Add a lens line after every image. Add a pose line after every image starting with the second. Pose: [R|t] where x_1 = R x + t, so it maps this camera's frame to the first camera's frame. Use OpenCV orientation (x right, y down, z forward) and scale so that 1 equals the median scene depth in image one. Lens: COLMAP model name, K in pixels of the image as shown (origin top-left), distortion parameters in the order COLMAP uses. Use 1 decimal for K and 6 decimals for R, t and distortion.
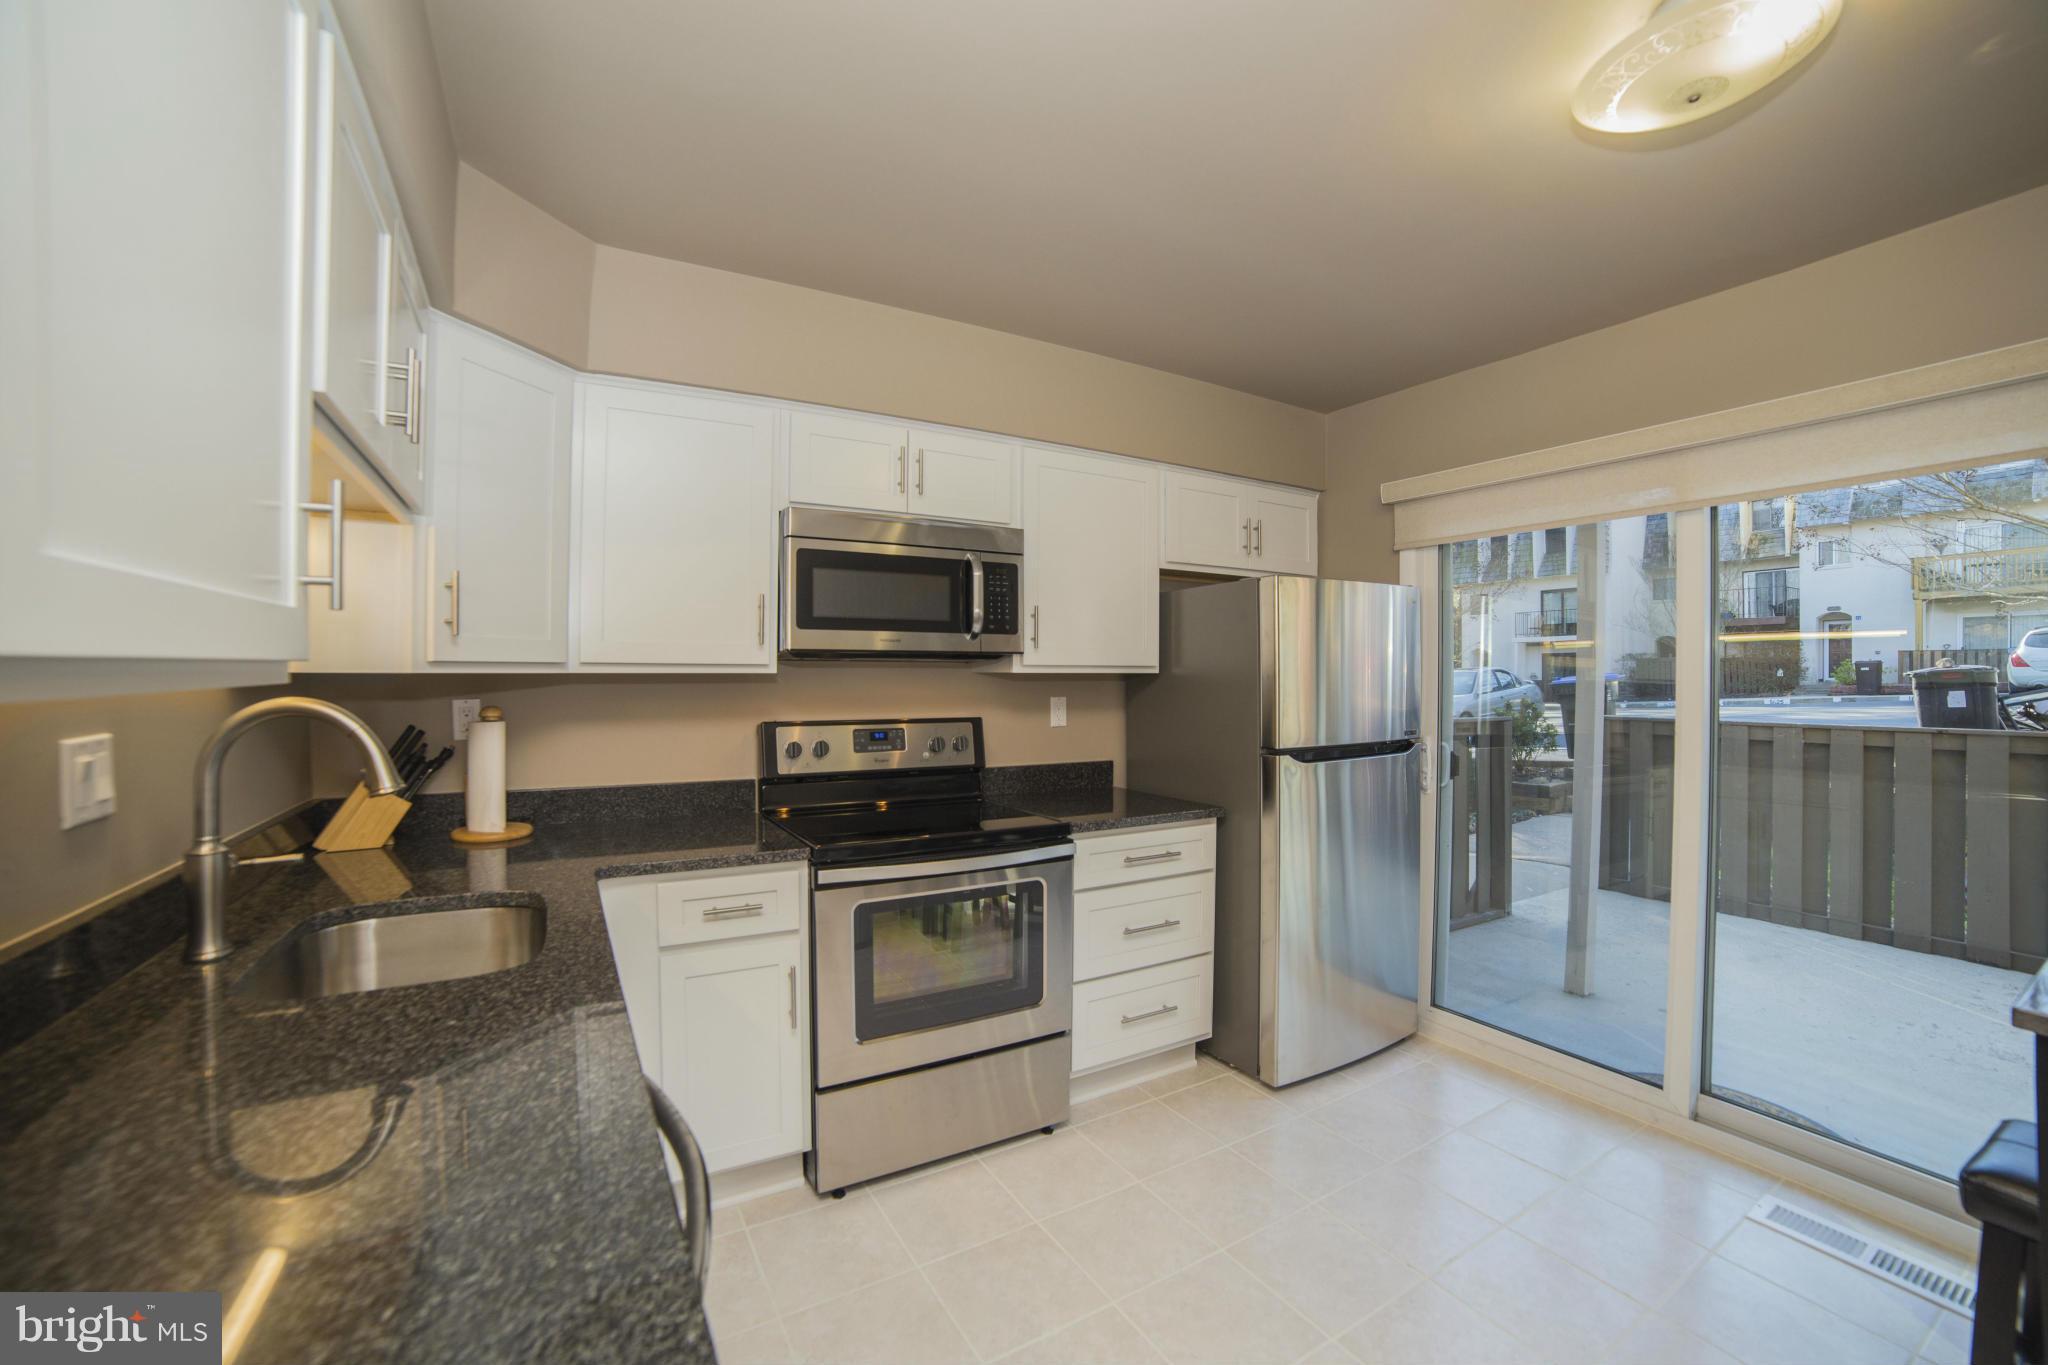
lens RADIAL K [[843.0, 0, 1036.8], [0, 843.0, 675.7], [0, 0, 1]] dist [-0.100392, 0.039447]
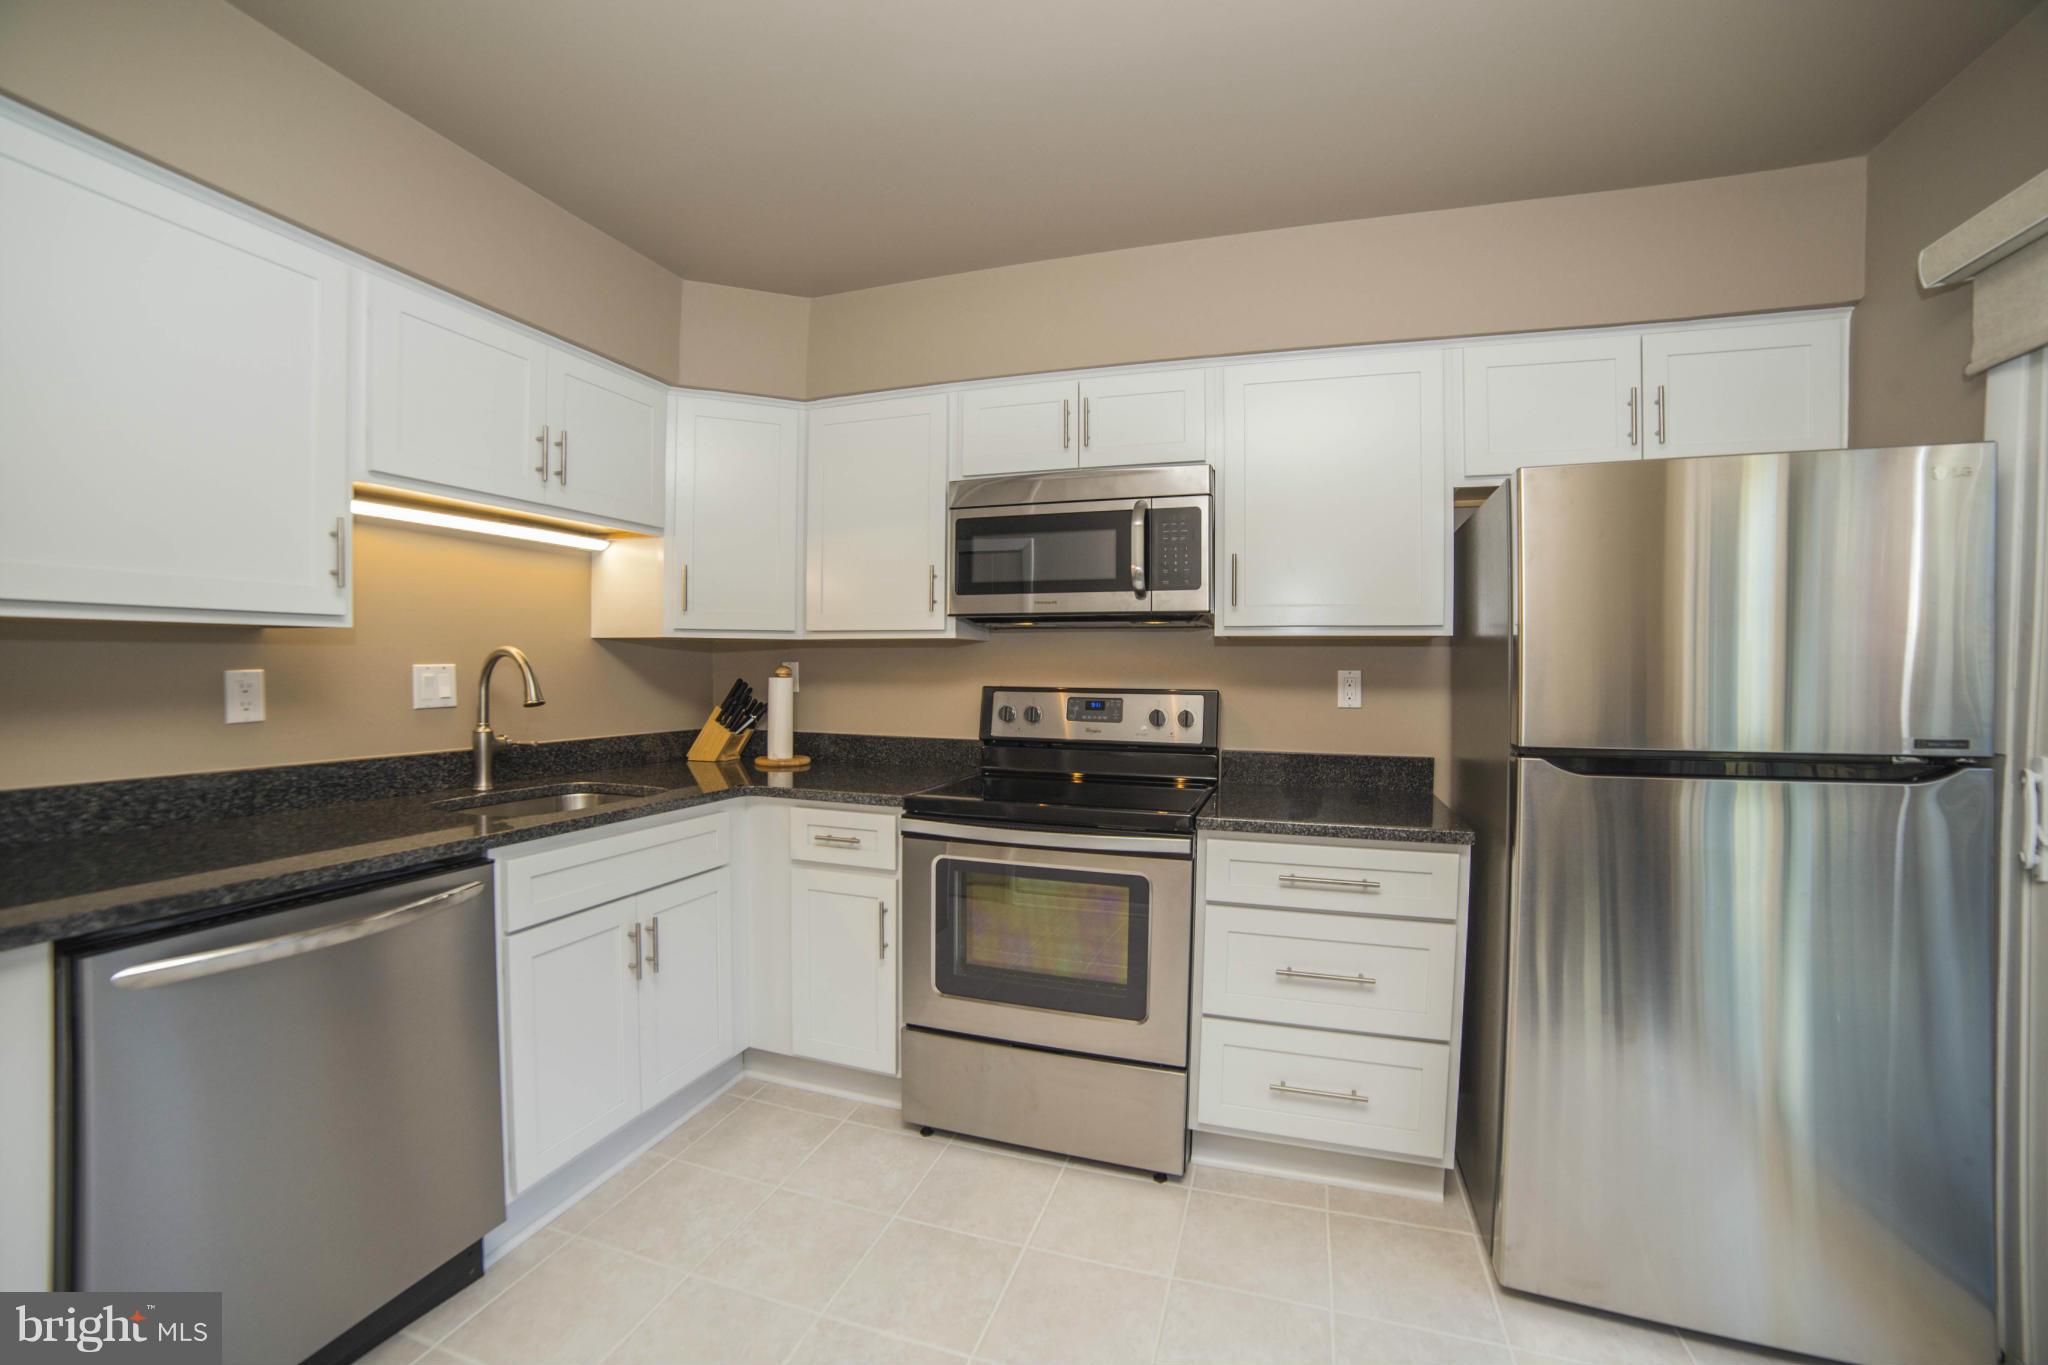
lens RADIAL K [[843.0, 0, 1036.8], [0, 843.0, 675.7], [0, 0, 1]] dist [-0.100392, 0.039447]
pose [[0.656524, 0.008573, -0.754257, 0.533966], [-0.007641, 0.999960, 0.004715, 0.036523], [0.754267, 0.002668, 0.656563, 0.342994]]
